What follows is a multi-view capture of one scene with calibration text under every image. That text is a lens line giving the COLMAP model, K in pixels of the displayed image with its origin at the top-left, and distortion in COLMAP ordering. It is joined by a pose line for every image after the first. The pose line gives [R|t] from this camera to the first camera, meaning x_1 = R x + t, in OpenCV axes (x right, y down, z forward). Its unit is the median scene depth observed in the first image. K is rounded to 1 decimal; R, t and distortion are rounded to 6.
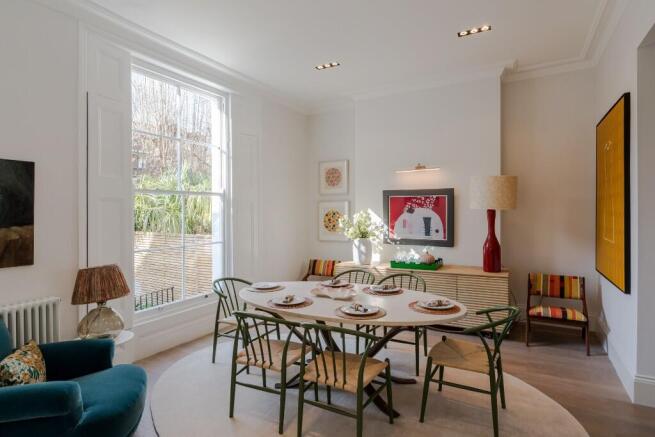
lens RADIAL K [[353.2, 0, 325.3], [0, 353.2, 214.7], [0, 0, 1]] dist [0.002954, 0.000521]
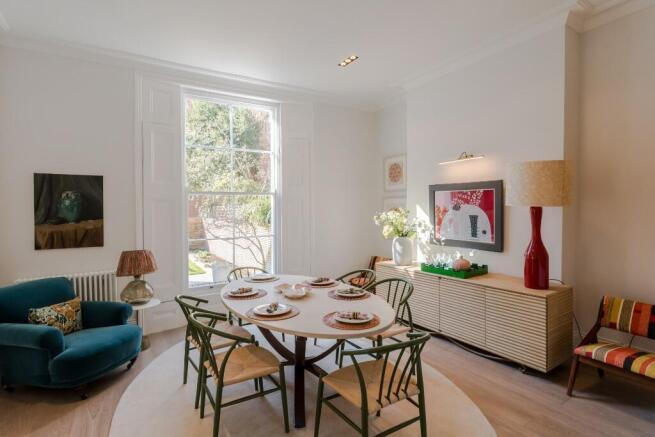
lens RADIAL K [[330.8, 0, 327.8], [0, 330.8, 216.0], [0, 0, 1]] dist [0.000030, 0.000237]
pose [[0.879657, 0.010740, -0.475488, 0.384512], [-0.001060, 0.999787, 0.020621, -0.007741], [0.475608, -0.017635, 0.879481, 0.147246]]
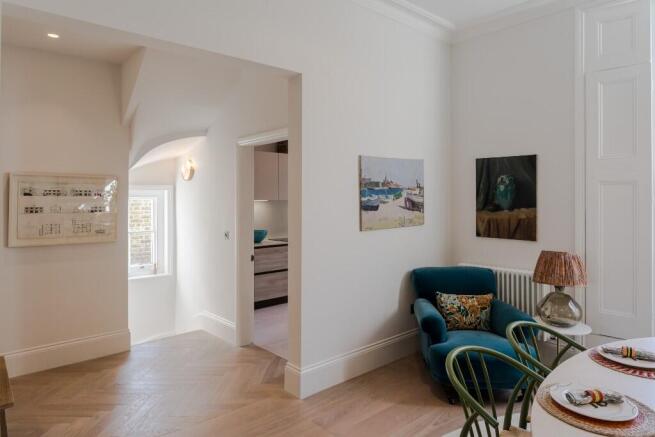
lens RADIAL K [[419.8, 0, 326.8], [0, 419.8, 191.1], [0, 0, 1]] dist [0.003948, 0.000951]
pose [[-0.320072, -0.000713, -0.947393, 0.441449], [0.000240, 1.000000, -0.000833, -0.015202], [0.947393, -0.000494, -0.320072, 0.476052]]
